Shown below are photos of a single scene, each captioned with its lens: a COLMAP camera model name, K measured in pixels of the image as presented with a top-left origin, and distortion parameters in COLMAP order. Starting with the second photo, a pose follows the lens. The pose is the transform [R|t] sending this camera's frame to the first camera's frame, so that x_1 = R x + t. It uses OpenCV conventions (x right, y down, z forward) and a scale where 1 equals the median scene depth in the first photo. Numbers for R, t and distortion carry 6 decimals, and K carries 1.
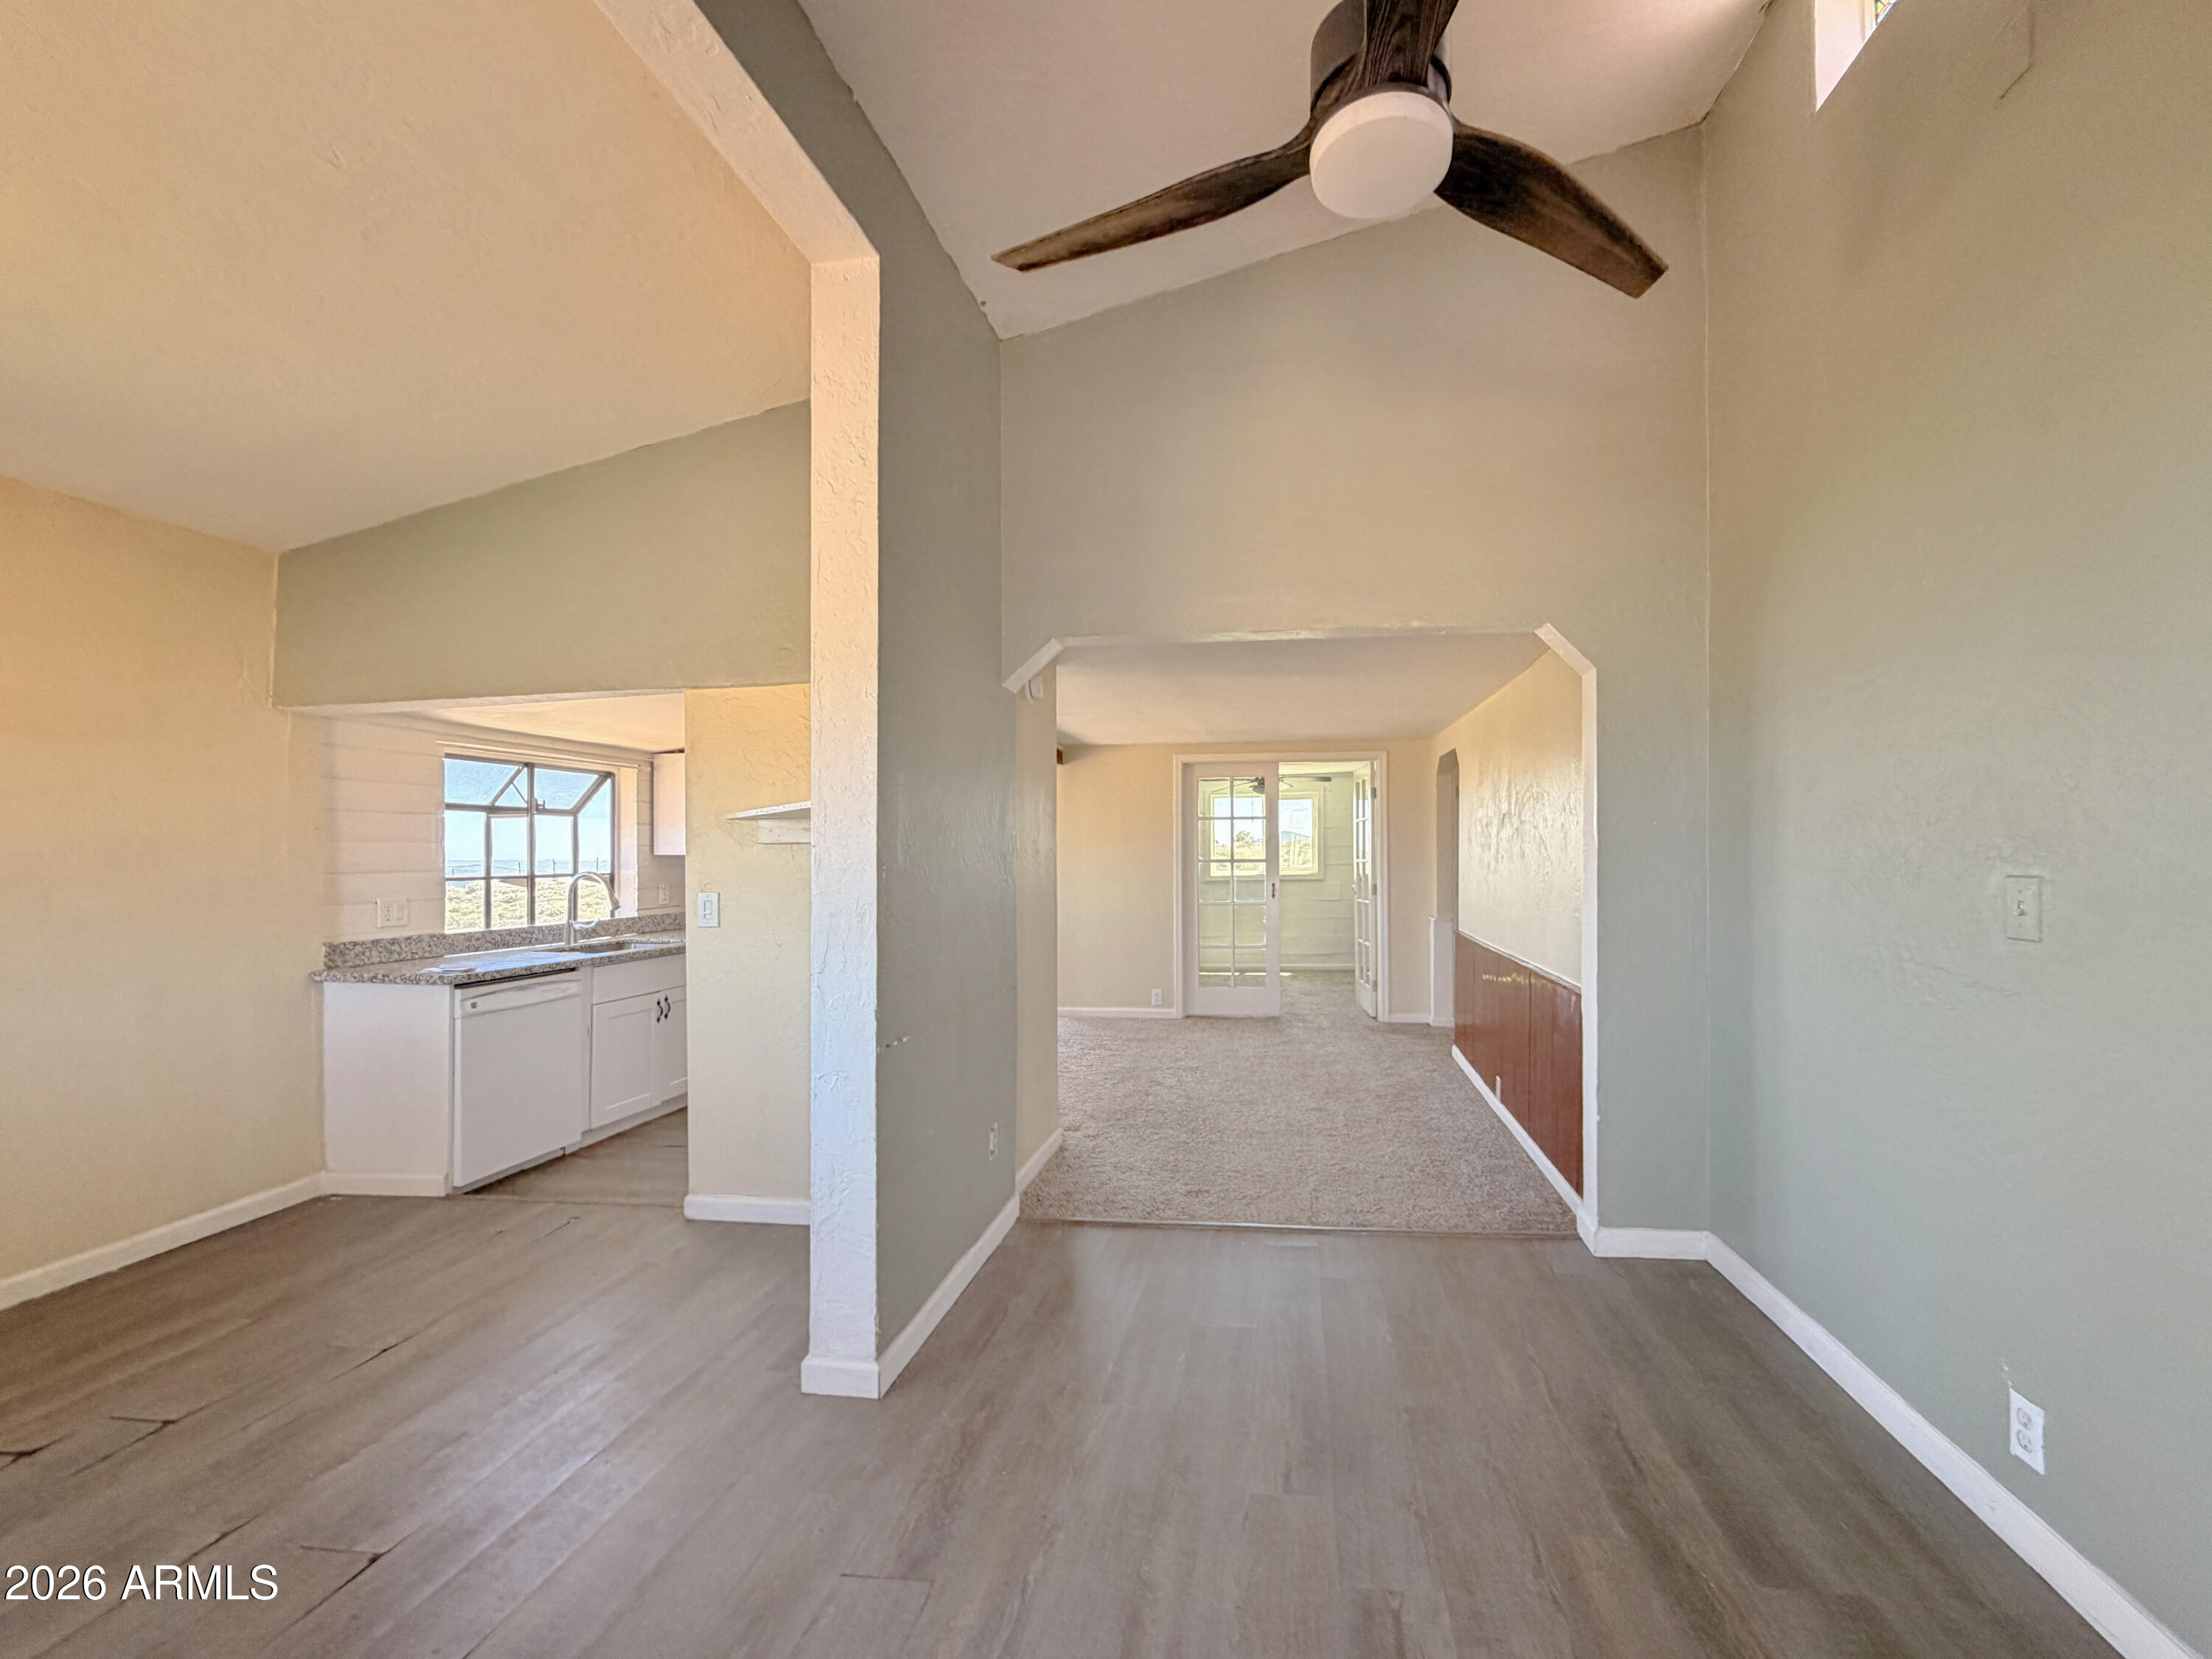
lens RADIAL K [[921.0, 0, 1180.7], [0, 921.0, 845.5], [0, 0, 1]] dist [0.000533, 0.000164]
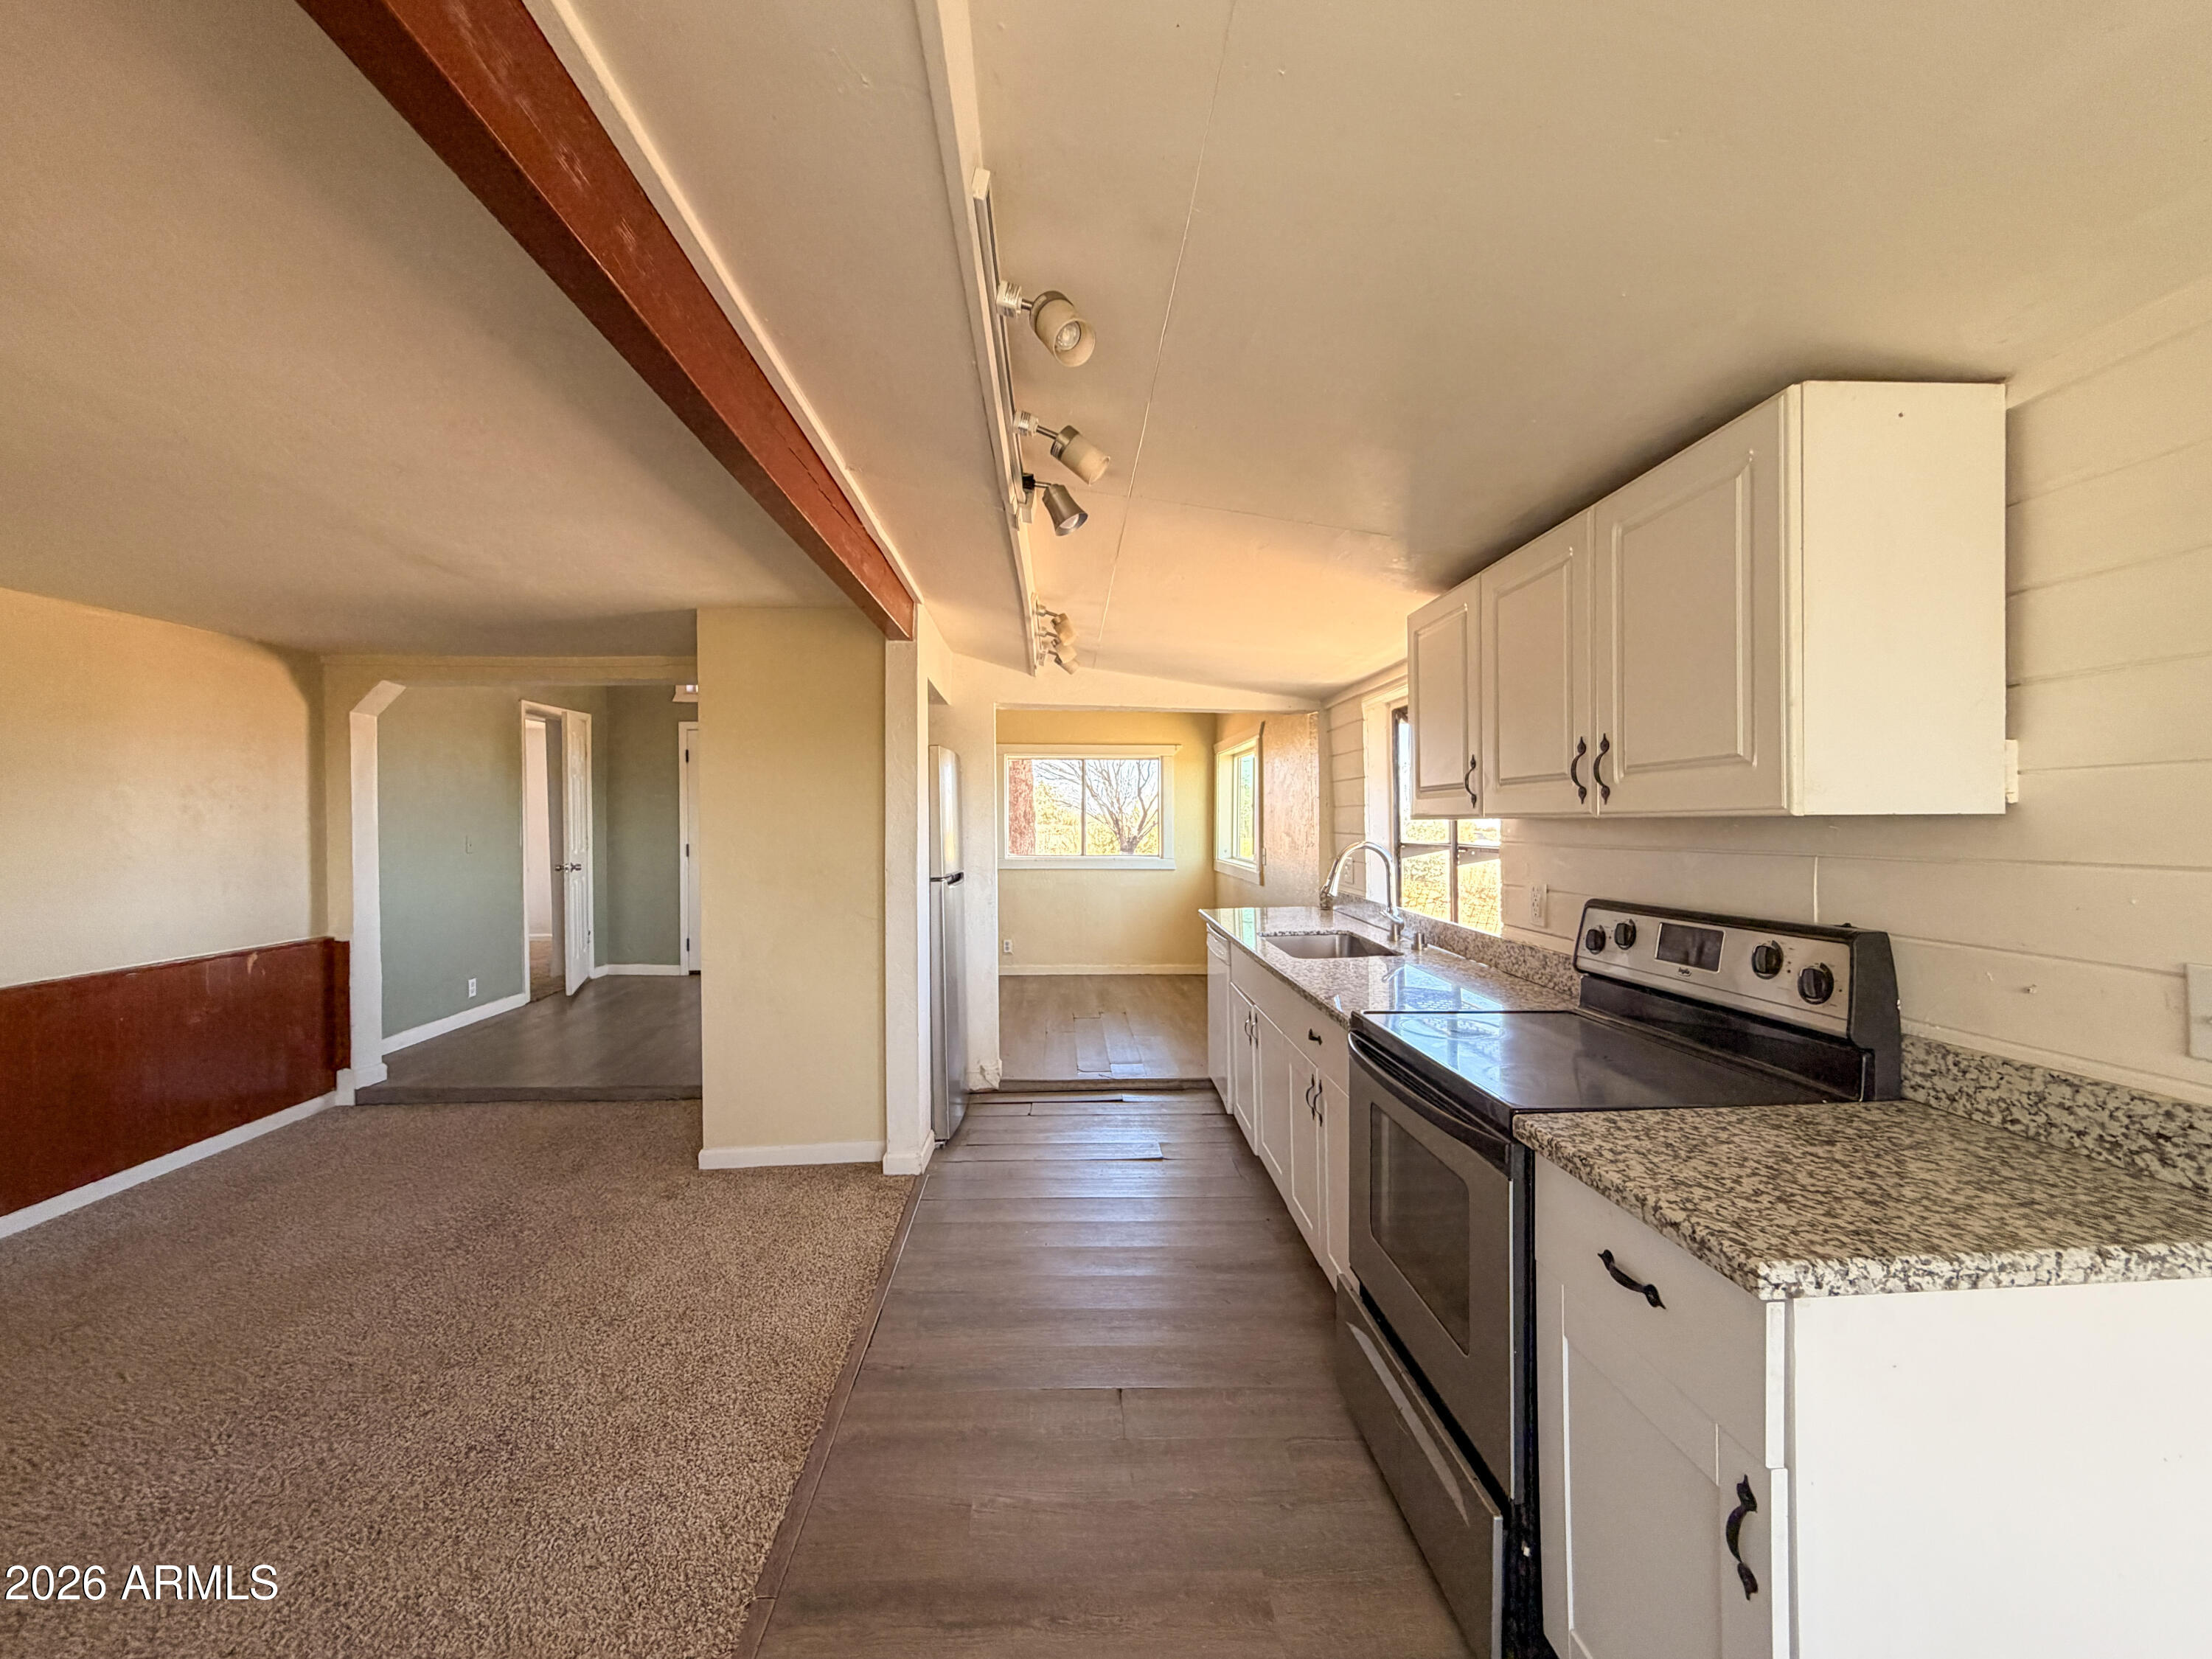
lens RADIAL K [[887.9, 0, 1101.6], [0, 887.9, 823.8], [0, 0, 1]] dist [-0.000255, 0.000123]
pose [[-0.985342, 0.017820, -0.169659, -0.392390], [0.017872, 0.999840, 0.001224, 0.011339], [0.169653, -0.001826, -0.985502, 2.034873]]
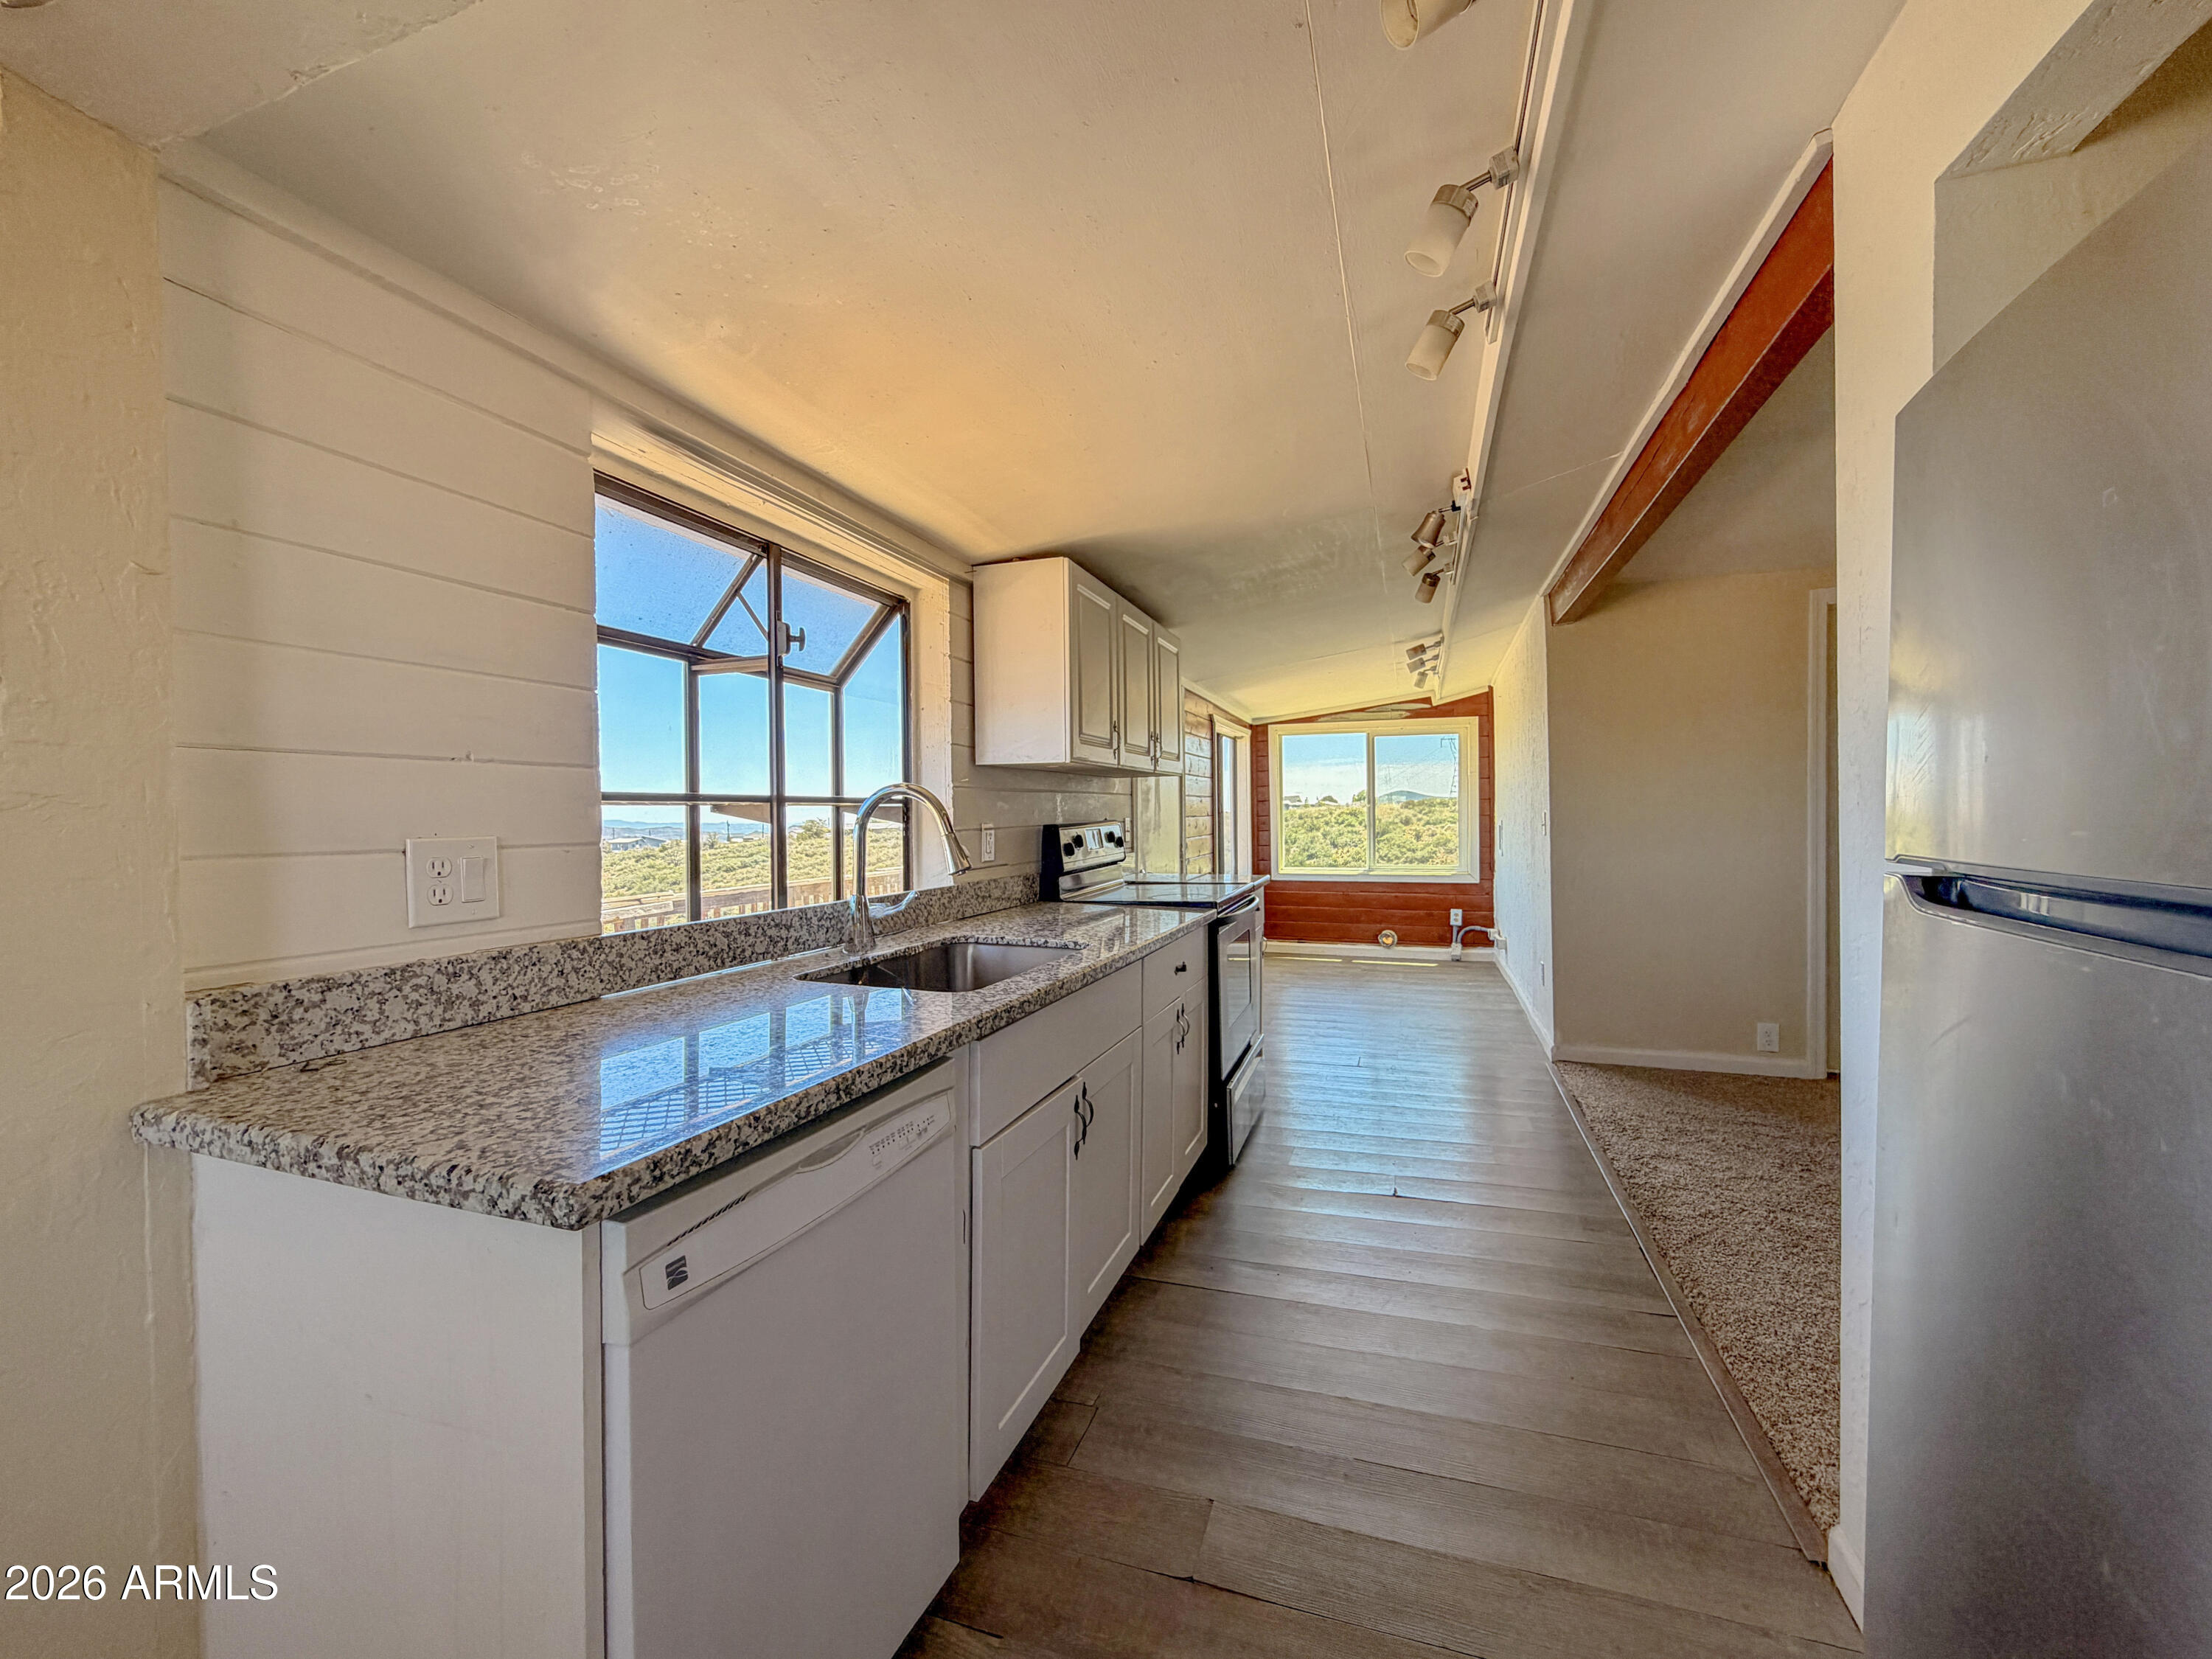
lens RADIAL K [[904.7, 0, 1099.0], [0, 904.7, 826.8], [0, 0, 1]] dist [0.001759, -0.000024]
pose [[0.978533, -0.001920, -0.206082, -0.569907], [0.006299, 0.999768, 0.020593, 0.048906], [0.205995, -0.021449, 0.978318, 0.741402]]
